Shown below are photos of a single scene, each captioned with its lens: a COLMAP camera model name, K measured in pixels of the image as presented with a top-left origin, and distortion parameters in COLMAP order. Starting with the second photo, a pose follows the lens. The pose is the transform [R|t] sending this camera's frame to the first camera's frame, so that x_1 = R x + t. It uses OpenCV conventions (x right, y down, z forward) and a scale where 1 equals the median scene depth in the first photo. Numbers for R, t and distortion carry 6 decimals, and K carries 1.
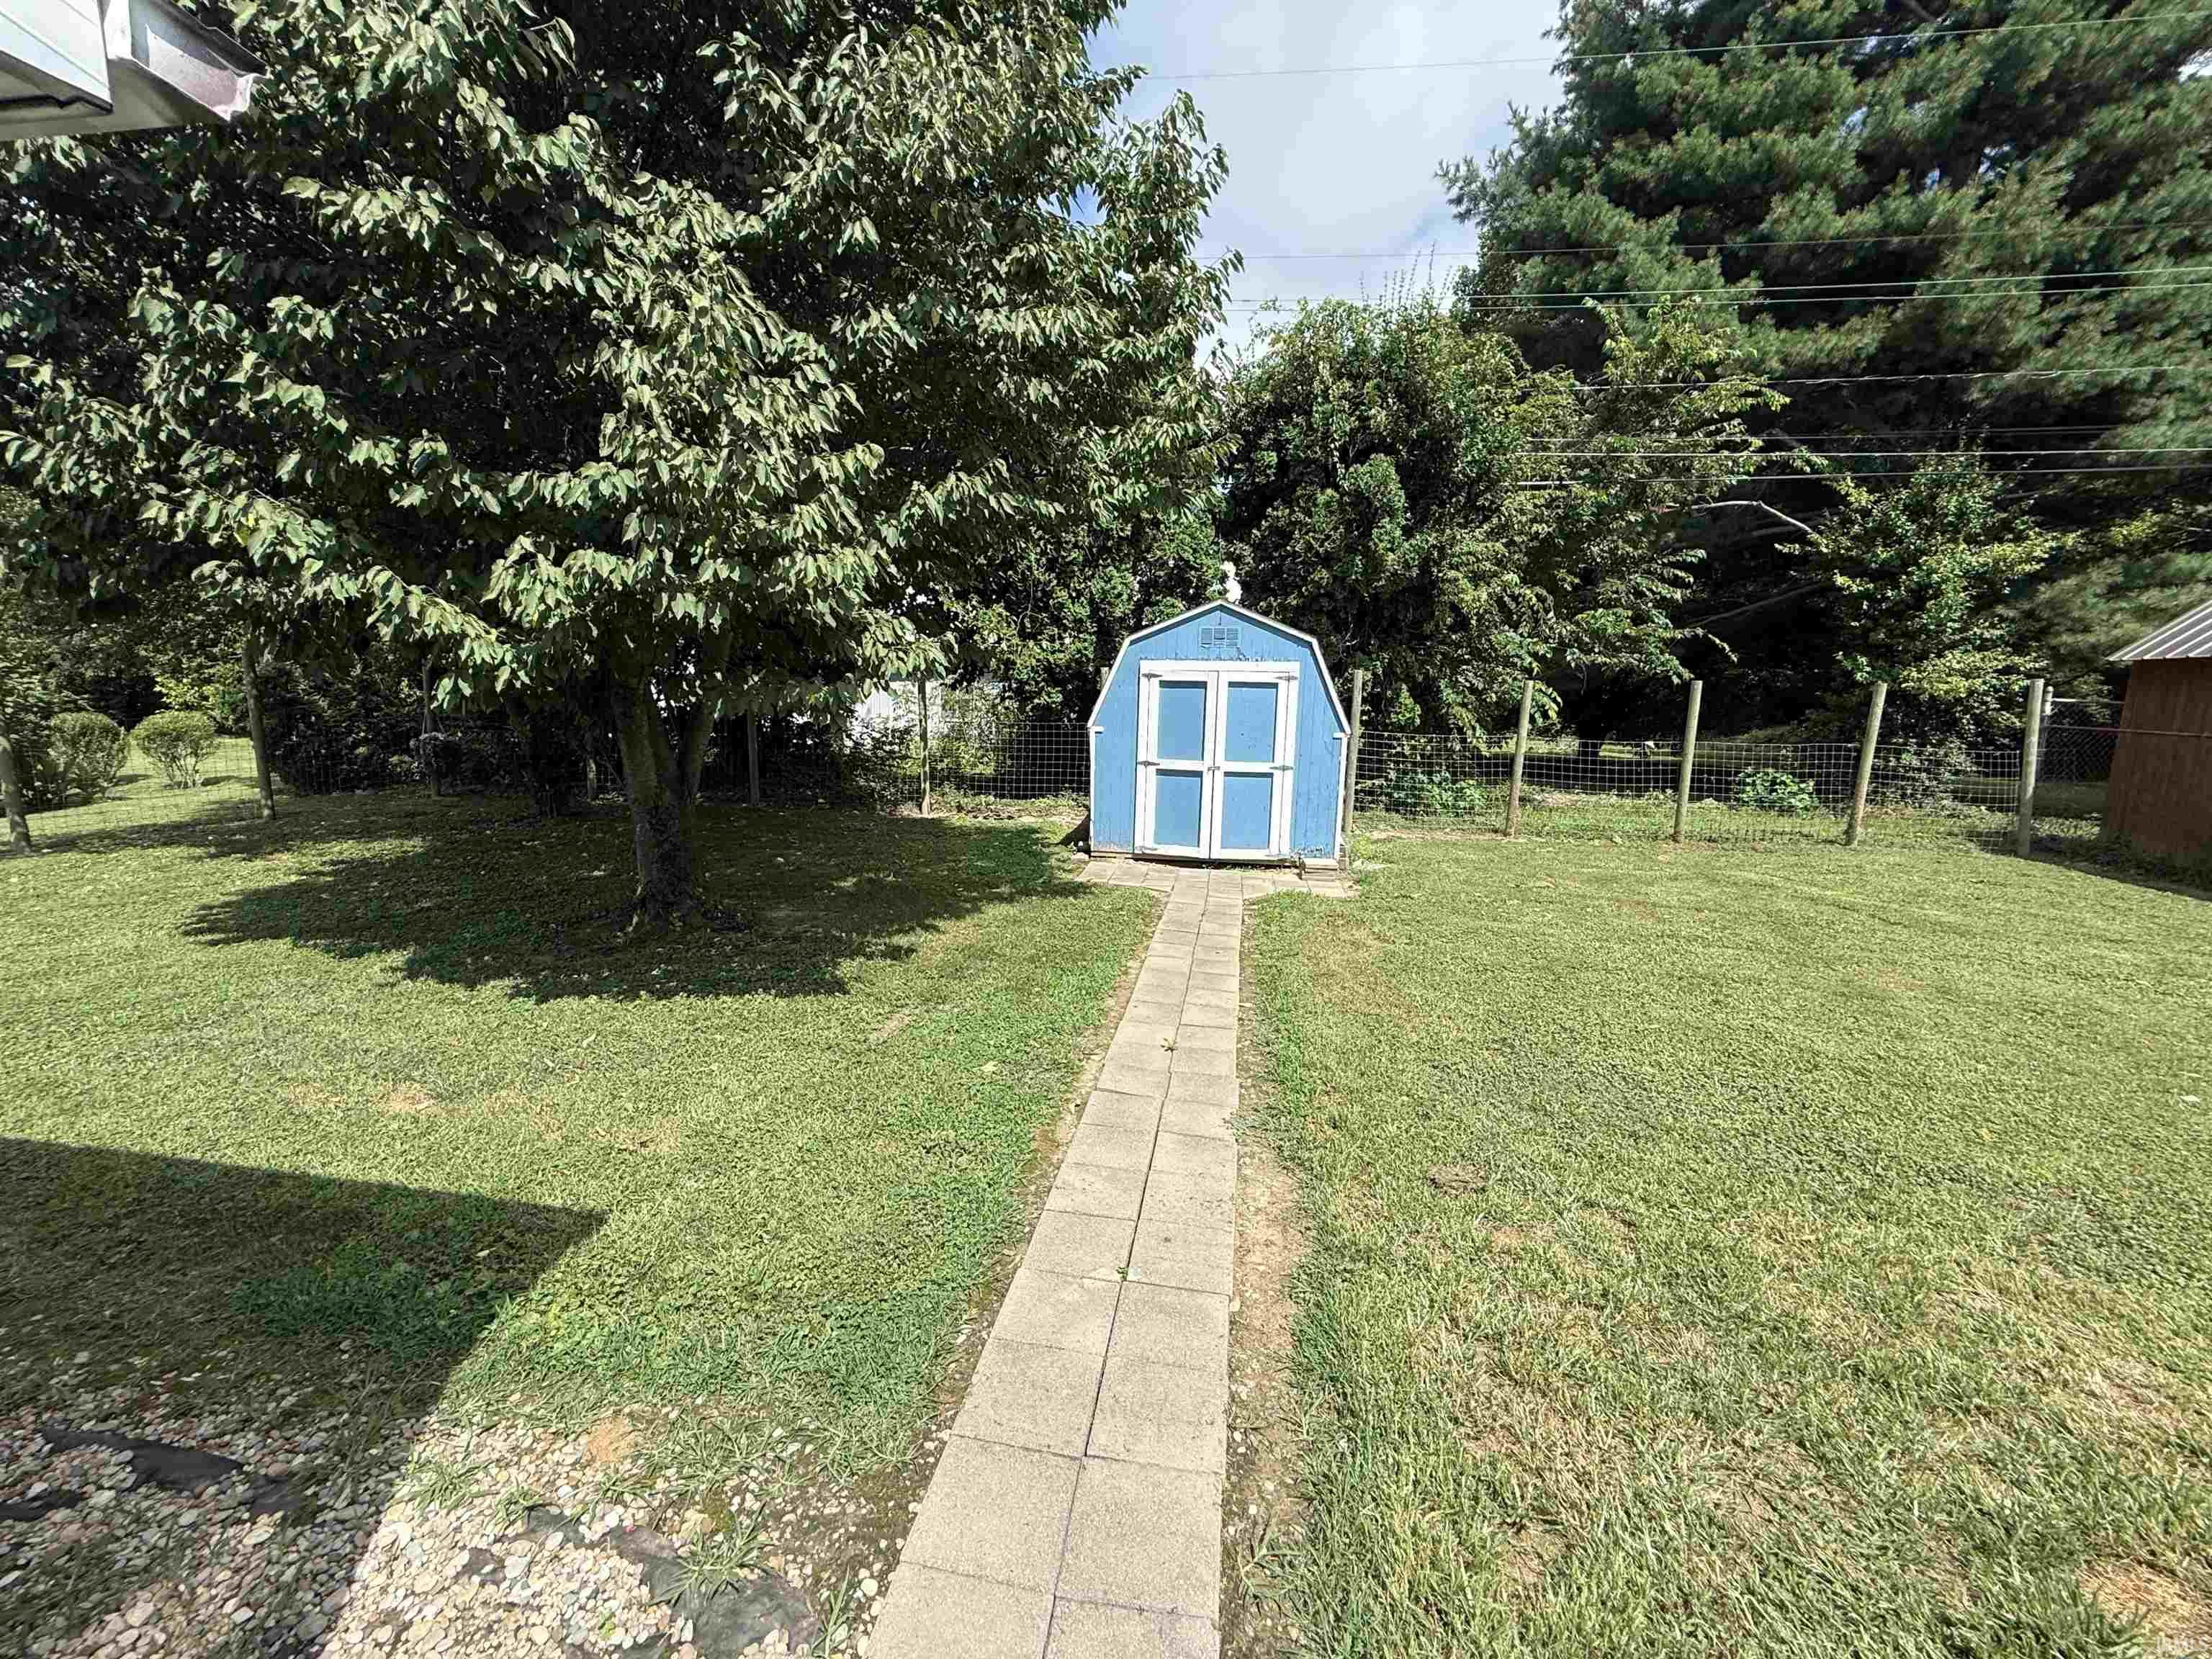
lens RADIAL K [[877.2, 0, 1106.0], [0, 877.2, 829.5], [0, 0, 1]] dist [0.002254, 0.000133]
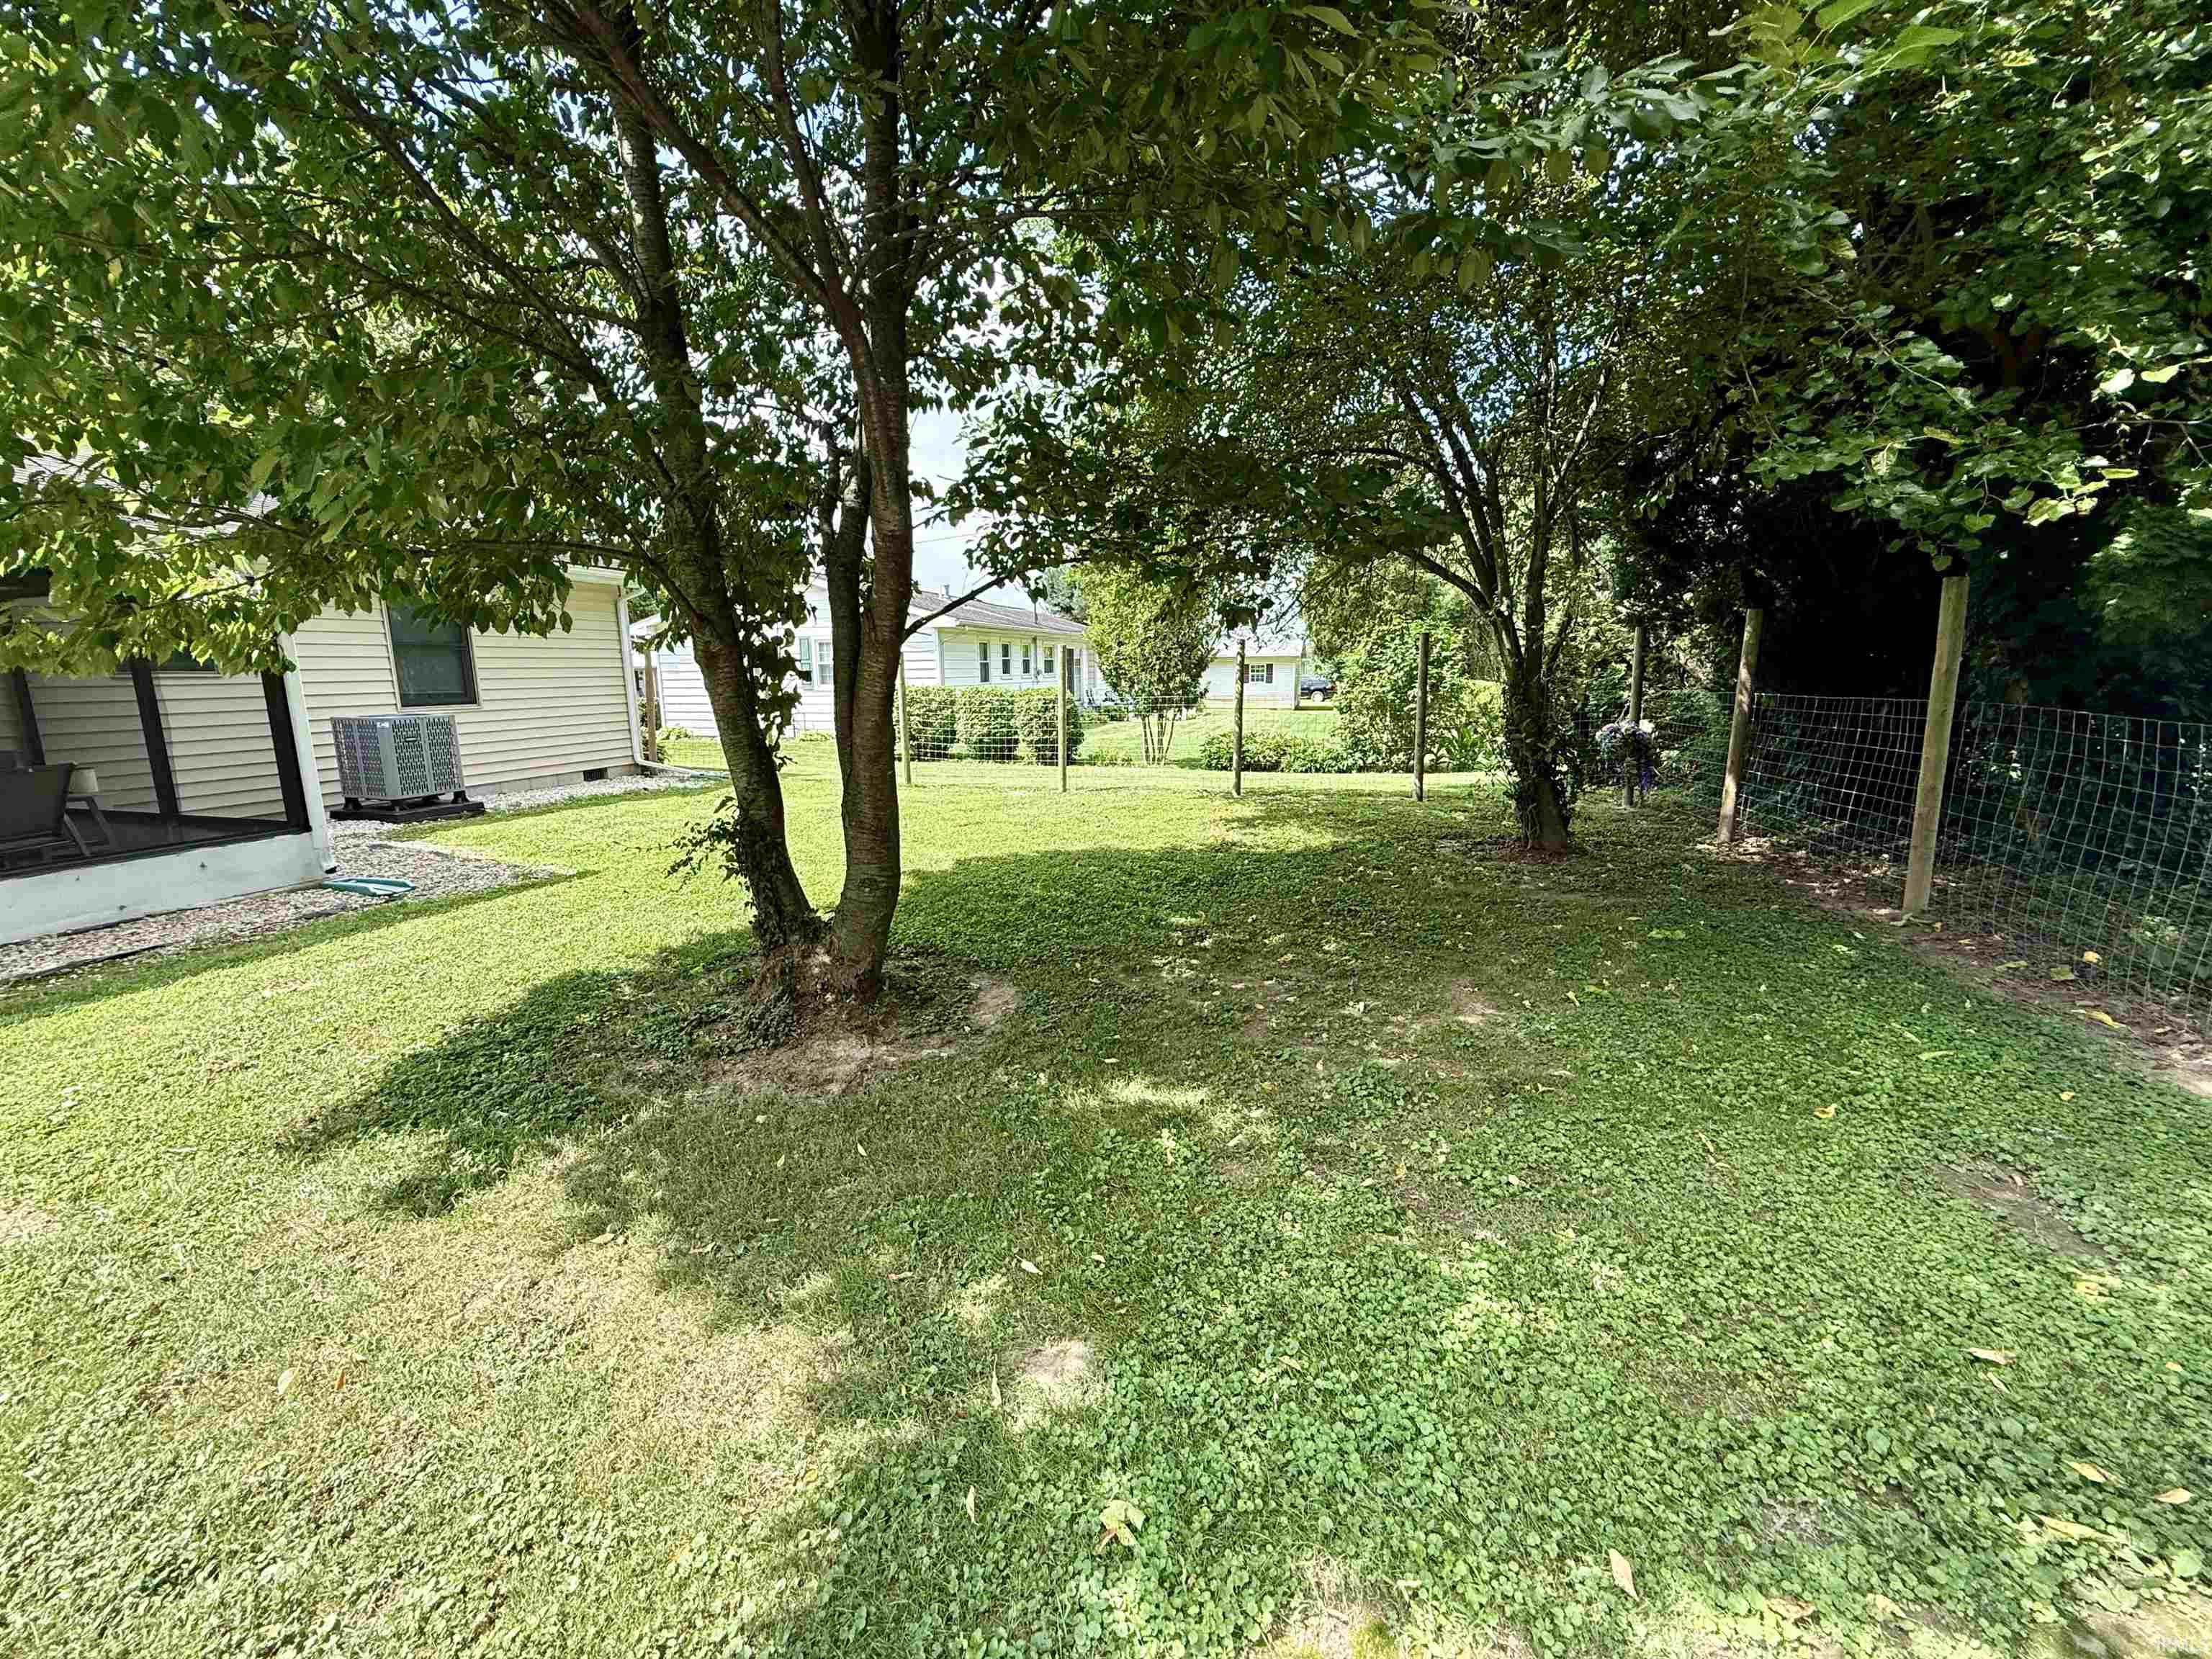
lens RADIAL K [[871.8, 0, 1106.0], [0, 871.8, 829.5], [0, 0, 1]] dist [-0.002594, 0.000146]
pose [[-0.124459, 0.158732, -0.979446, 0.163311], [-0.154545, 0.971972, 0.177159, -0.213687], [0.980115, 0.173418, -0.096439, 1.550063]]
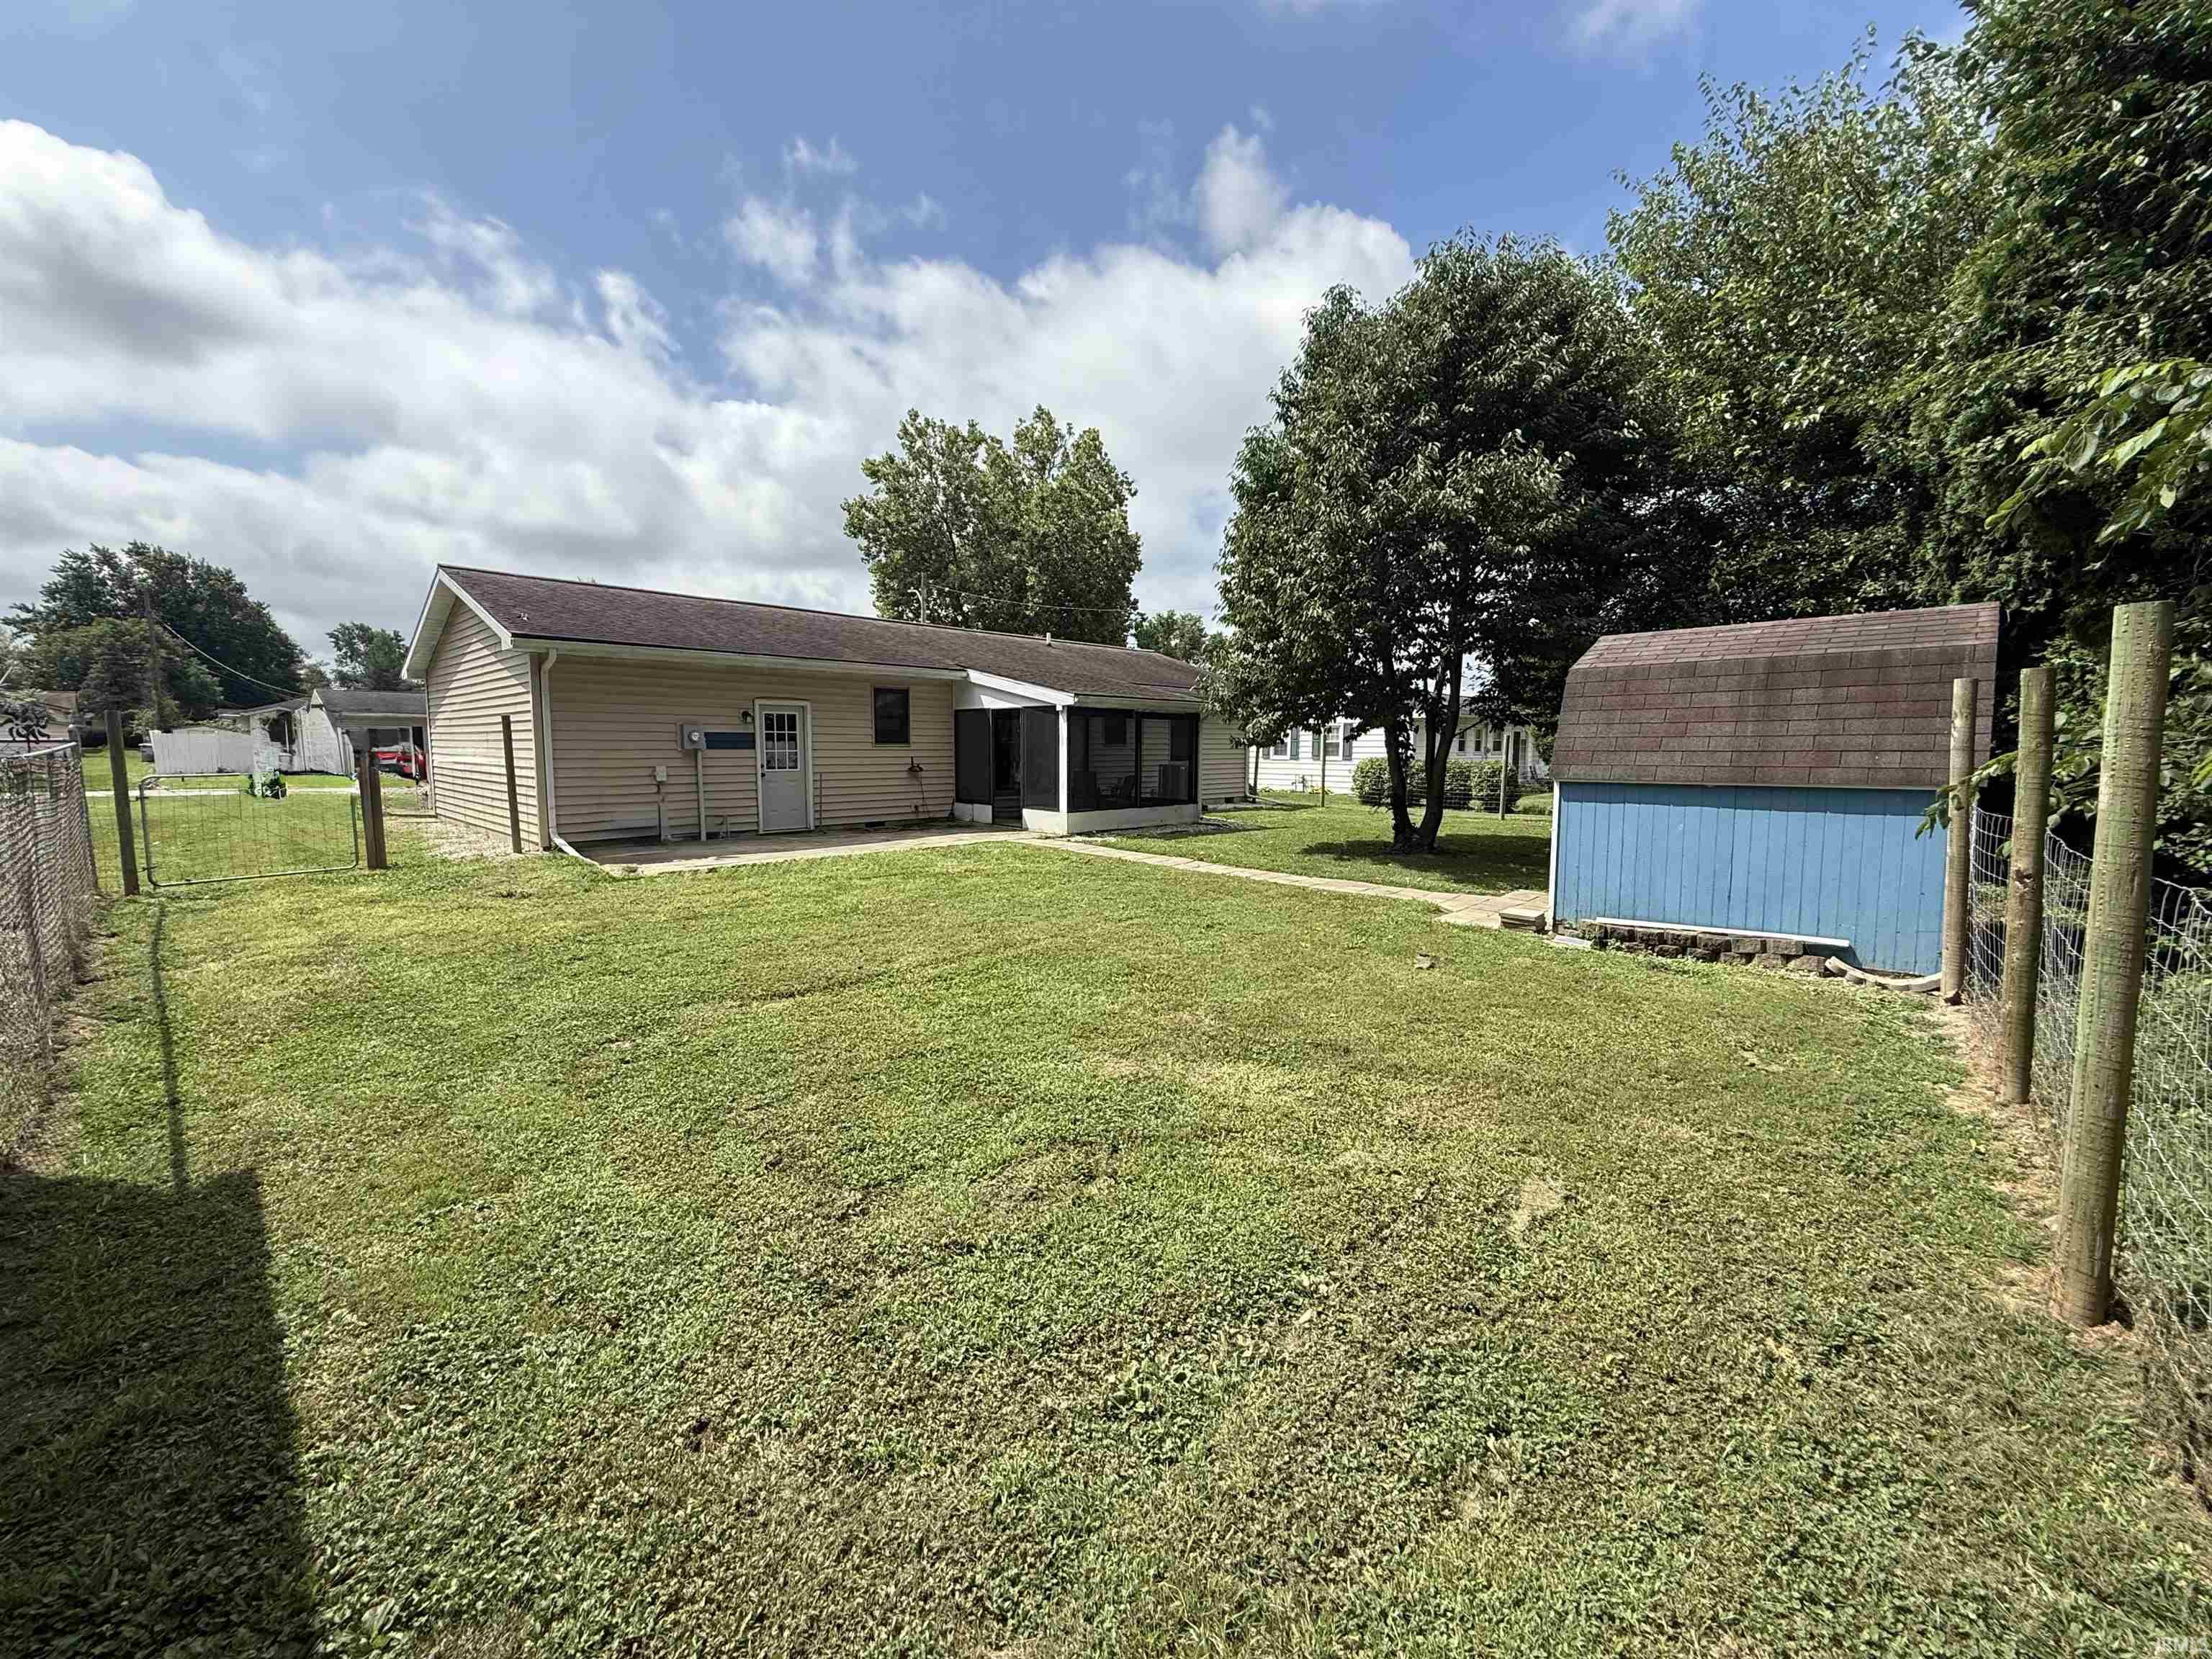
lens RADIAL K [[879.4, 0, 1106.0], [0, 879.4, 829.5], [0, 0, 1]] dist [0.020125, 0.000071]
pose [[-0.567746, 0.052622, -0.821520, 2.147534], [-0.152037, 0.974084, 0.167466, -0.239107], [0.809042, 0.219979, -0.545032, 1.928303]]
